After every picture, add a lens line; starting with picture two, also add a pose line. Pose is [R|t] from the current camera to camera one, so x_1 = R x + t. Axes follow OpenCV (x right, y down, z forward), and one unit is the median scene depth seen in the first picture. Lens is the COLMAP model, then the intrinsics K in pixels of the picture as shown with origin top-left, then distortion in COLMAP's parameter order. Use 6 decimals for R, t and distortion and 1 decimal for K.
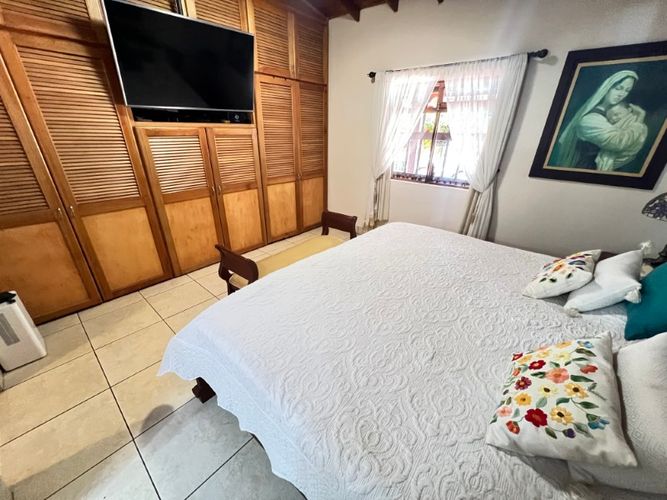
lens RADIAL K [[270.1, 0, 334.2], [0, 270.1, 251.2], [0, 0, 1]] dist [0.002175, 0.000212]
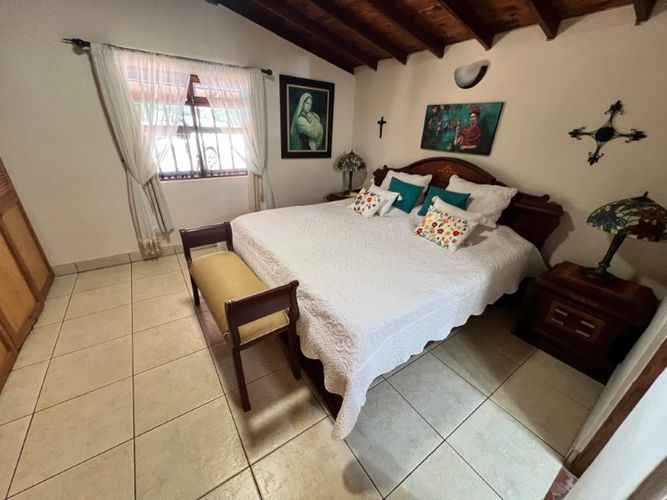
lens RADIAL K [[270.1, 0, 333.9], [0, 270.1, 251.5], [0, 0, 1]] dist [0.002175, 0.000212]
pose [[0.242521, -0.415916, 0.876468, -0.813543], [0.369212, 0.875026, 0.313070, -0.229715], [-0.897143, 0.247677, 0.365774, 0.418092]]
